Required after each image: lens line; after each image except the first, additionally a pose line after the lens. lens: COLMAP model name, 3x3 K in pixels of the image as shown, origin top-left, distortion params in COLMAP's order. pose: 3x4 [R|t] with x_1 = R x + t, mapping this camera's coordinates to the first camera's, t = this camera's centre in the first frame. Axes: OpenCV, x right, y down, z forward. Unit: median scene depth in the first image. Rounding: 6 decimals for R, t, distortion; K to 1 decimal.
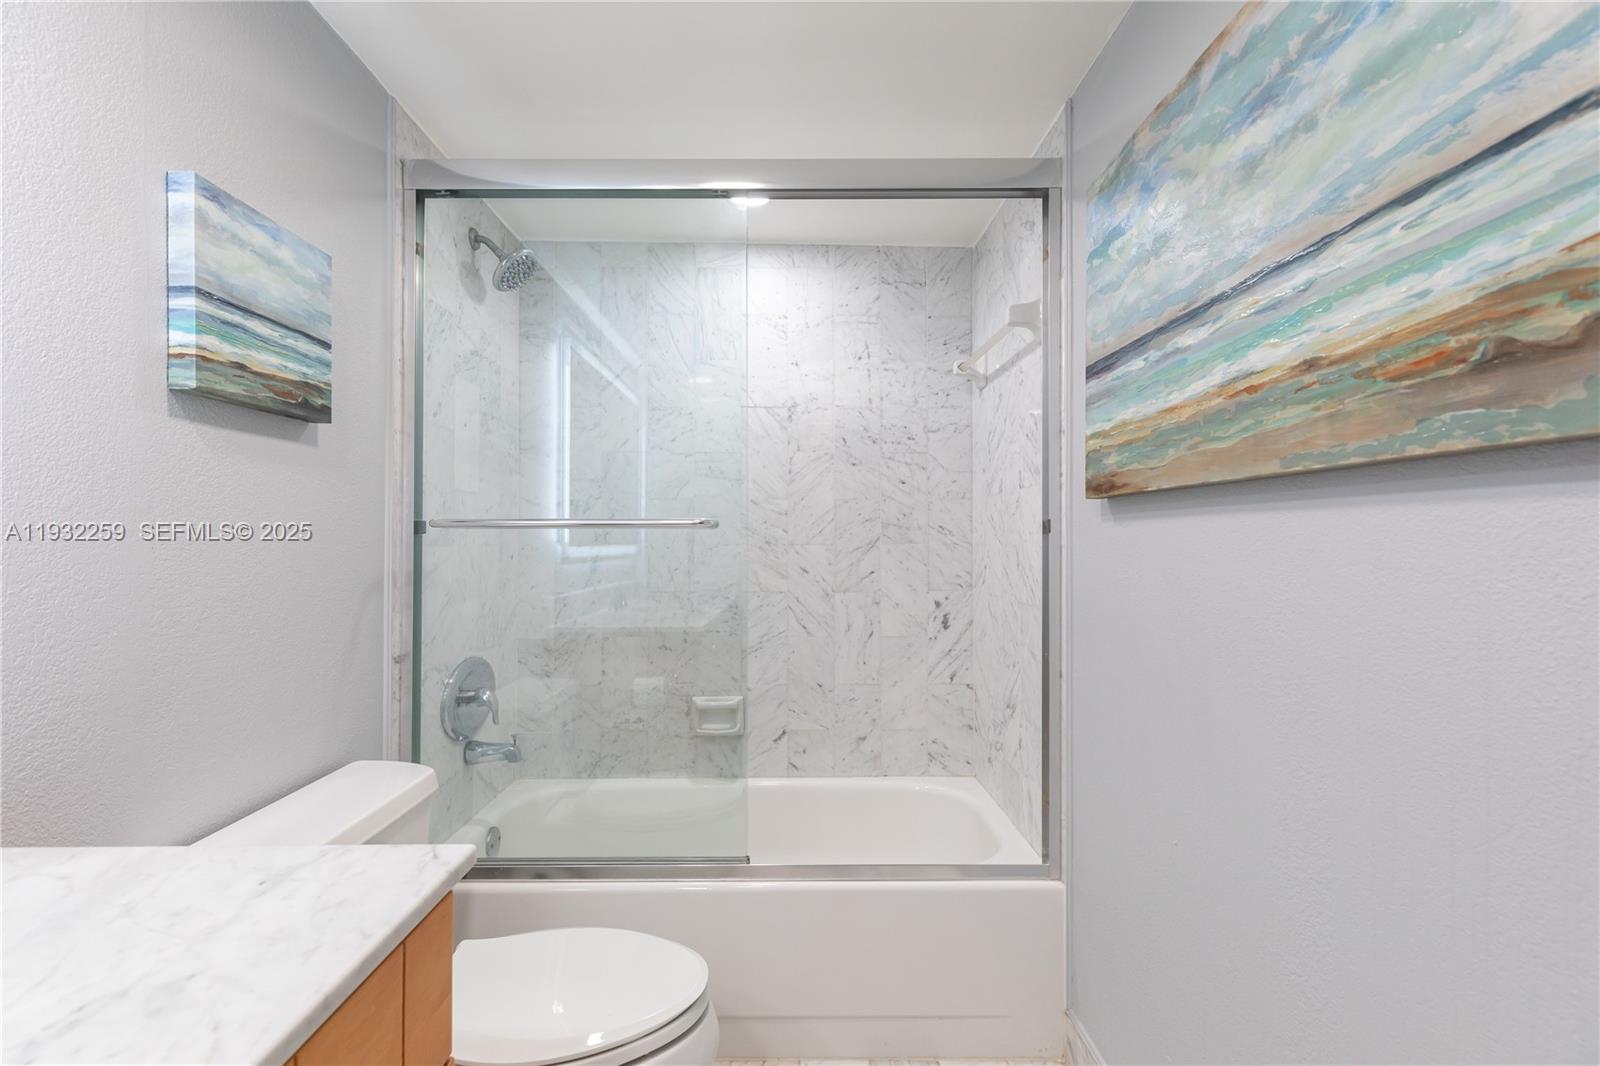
lens RADIAL K [[716.4, 0, 790.2], [0, 716.4, 537.6], [0, 0, 1]] dist [0.007239, -0.001328]
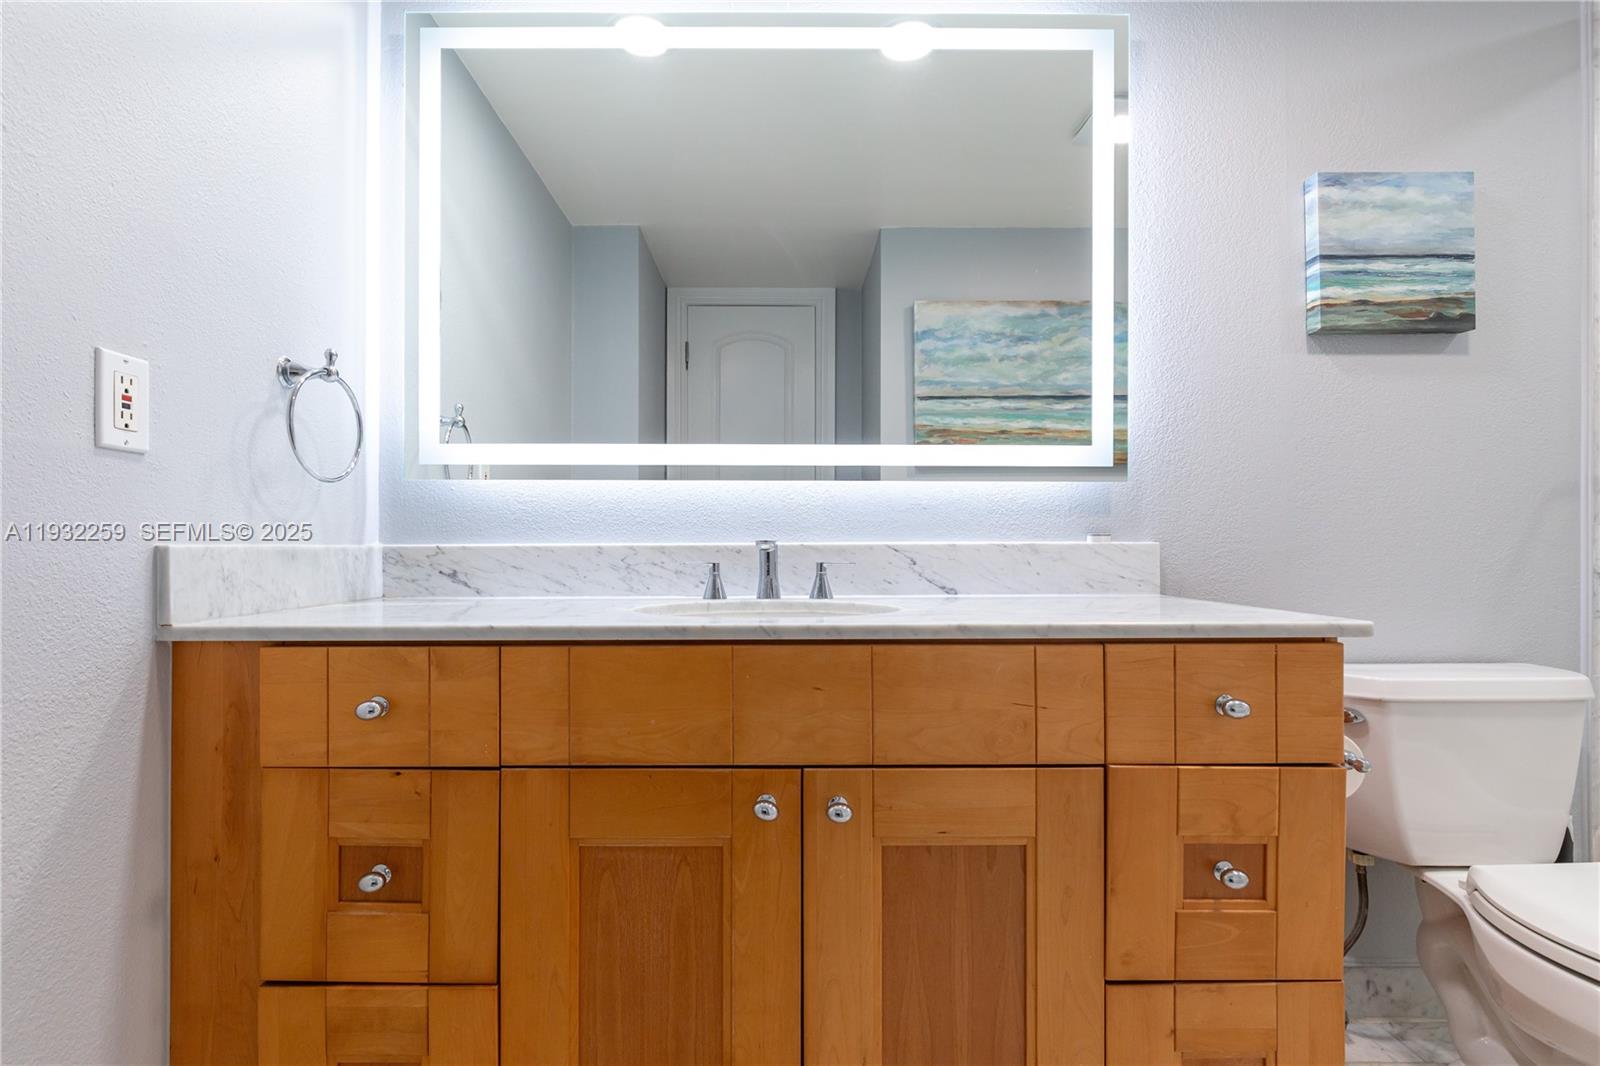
lens RADIAL K [[825.5, 0, 797.8], [0, 825.5, 544.0], [0, 0, 1]] dist [-0.009878, -0.001207]
pose [[-0.006272, -0.000243, -0.999980, 0.473175], [0.008027, 0.999968, -0.000293, 0.123701], [0.999948, -0.008028, -0.006270, 0.007353]]
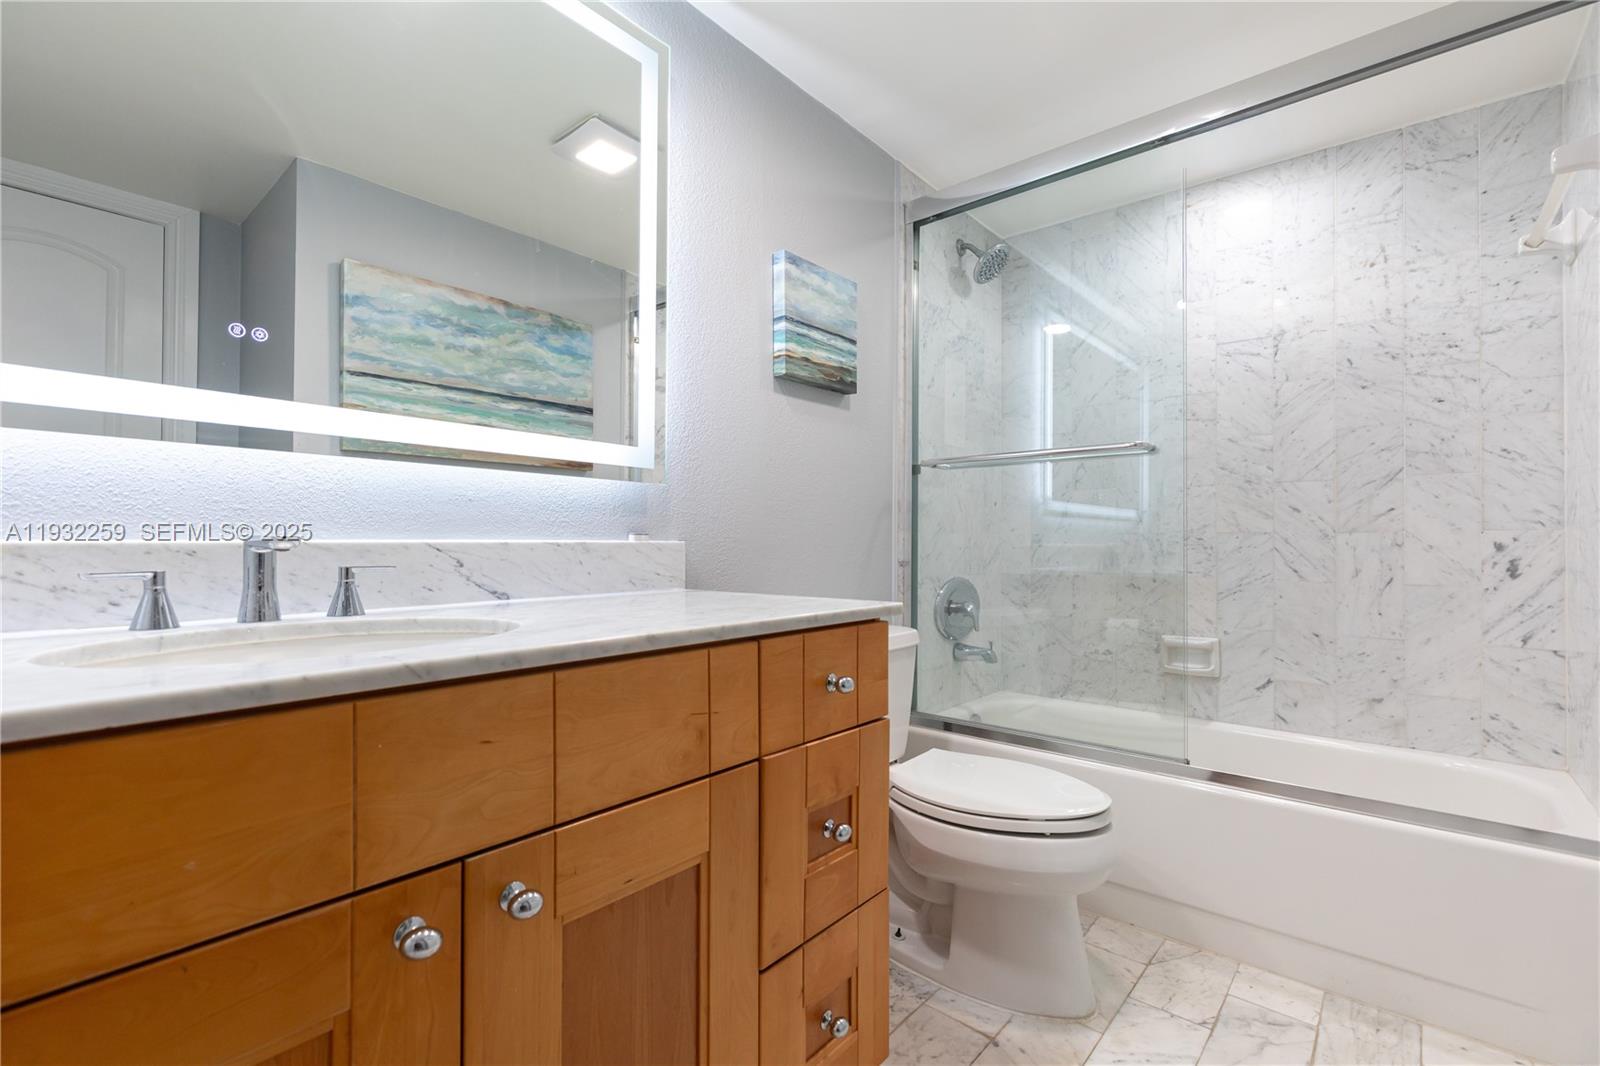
lens RADIAL K [[716.4, 0, 790.2], [0, 716.4, 537.6], [0, 0, 1]] dist [0.007239, -0.001328]
pose [[0.754382, -0.003164, -0.656428, 0.203309], [0.002601, 0.999995, -0.001830, 0.121947], [0.656430, -0.000327, 0.754387, -0.190871]]
